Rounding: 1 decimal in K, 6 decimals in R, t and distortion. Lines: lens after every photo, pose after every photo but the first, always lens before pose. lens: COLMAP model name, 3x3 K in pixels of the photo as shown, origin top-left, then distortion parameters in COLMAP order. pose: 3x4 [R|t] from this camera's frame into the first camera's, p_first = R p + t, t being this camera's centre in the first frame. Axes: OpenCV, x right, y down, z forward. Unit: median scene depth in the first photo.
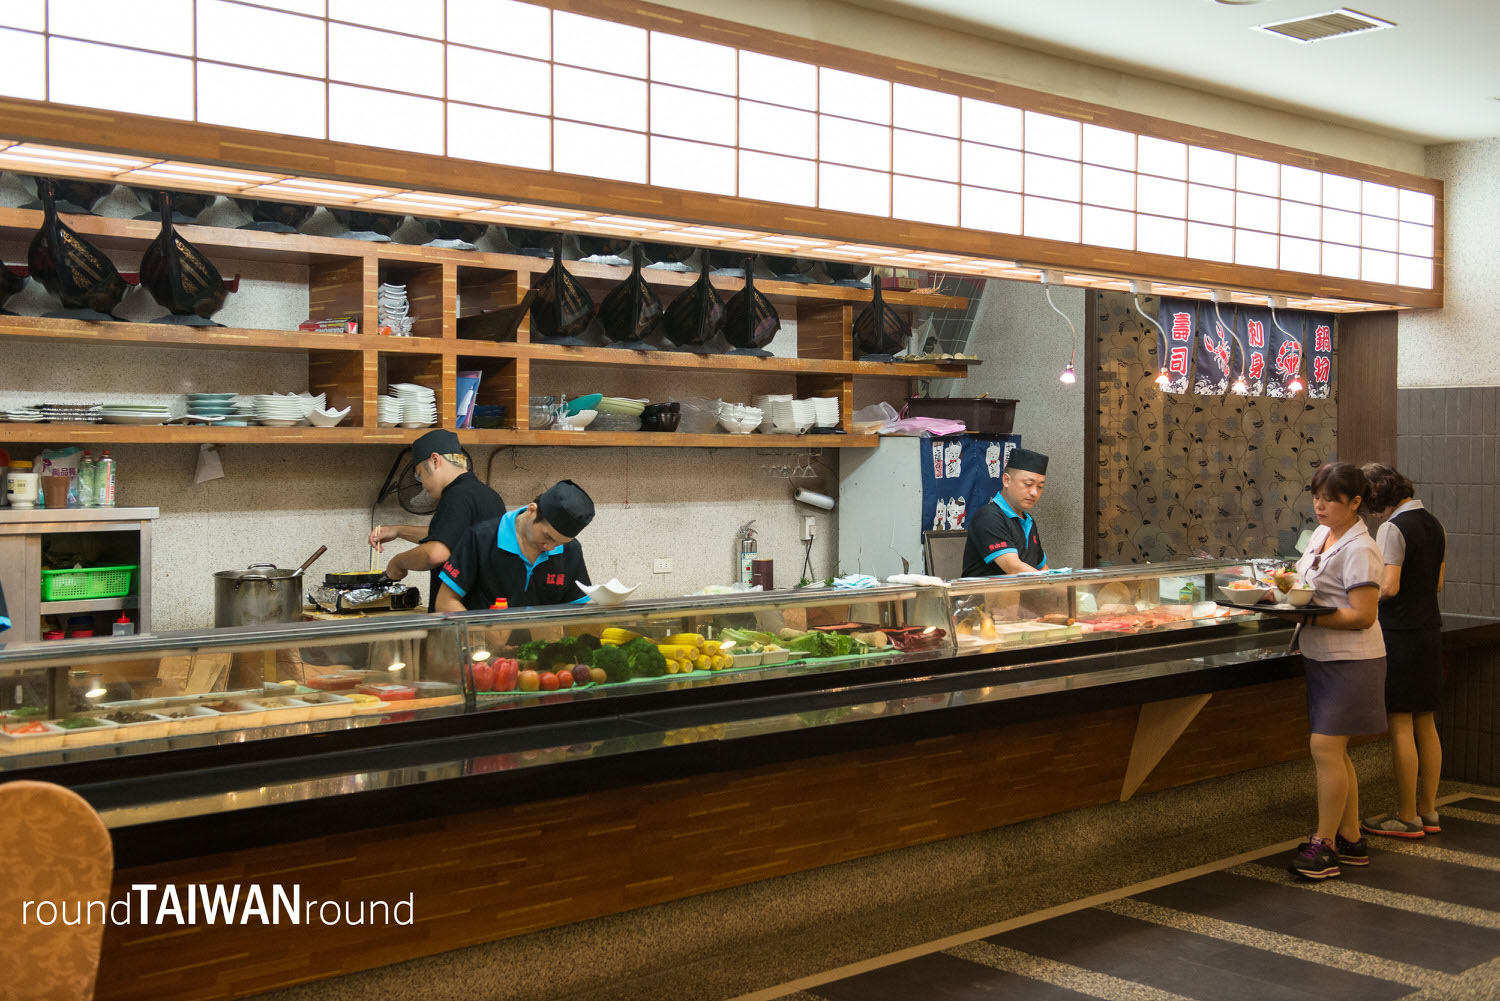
lens RADIAL K [[1752.1, 0, 750.0], [0, 1752.1, 500.5], [0, 0, 1]] dist [0.024882, 0.015092]
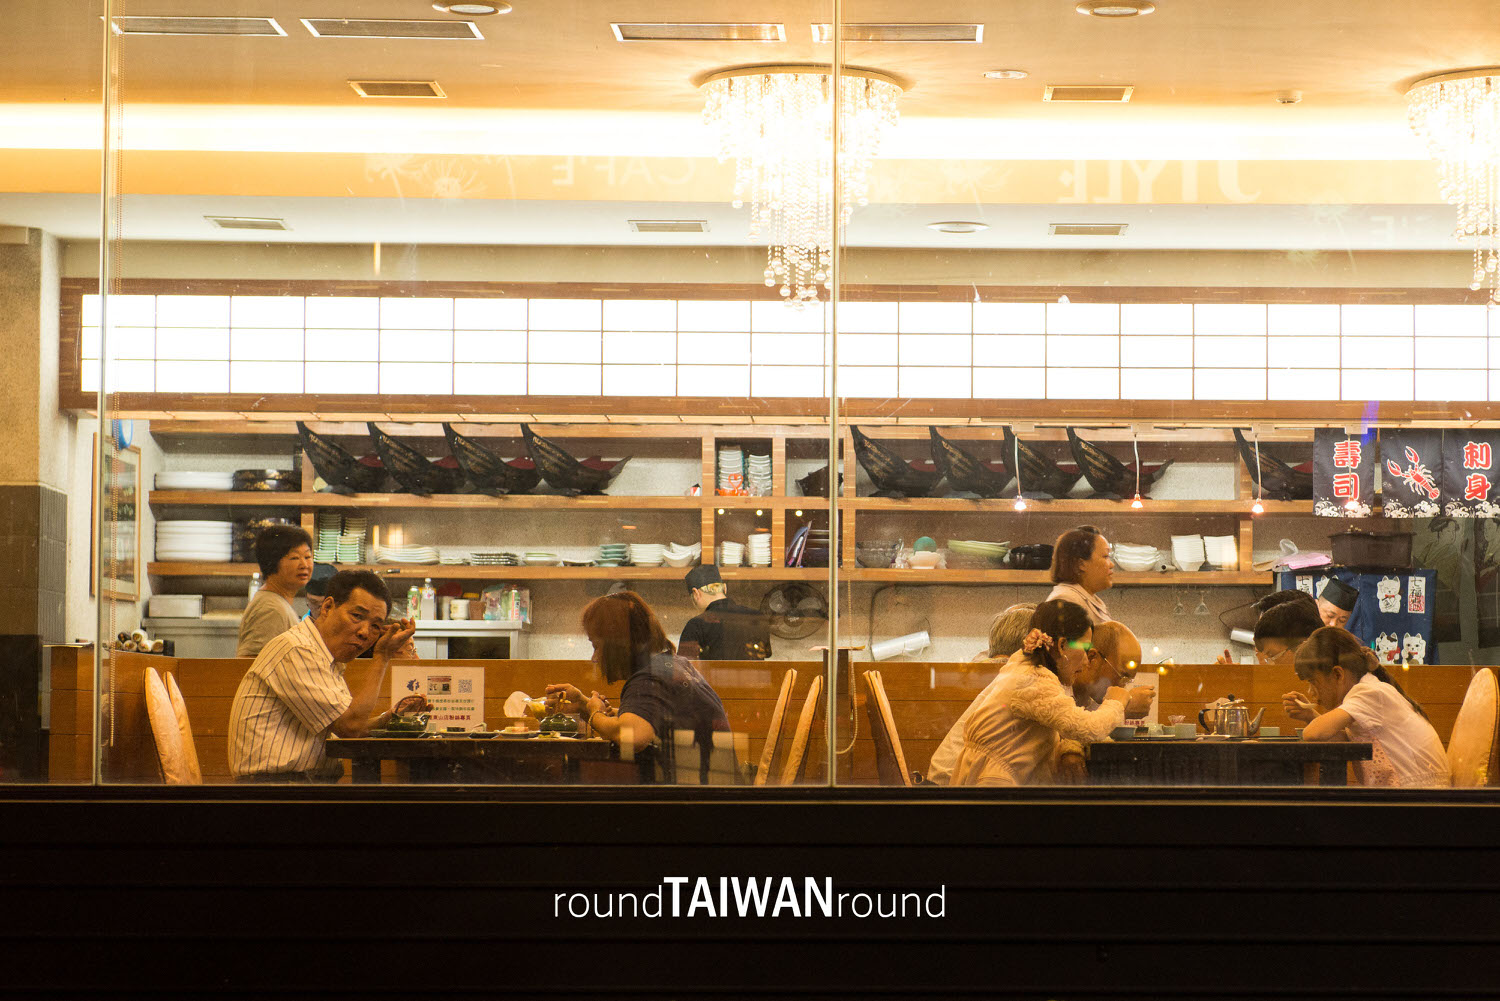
lens RADIAL K [[3012.3, 0, 750.0], [0, 3012.3, 500.5], [0, 0, 1]] dist [0.000121, 0.036443]
pose [[0.761854, -0.044424, -0.646224, 1.154965], [-0.021710, 0.995334, -0.094018, 0.109768], [0.647385, 0.085658, 0.757334, -0.625846]]
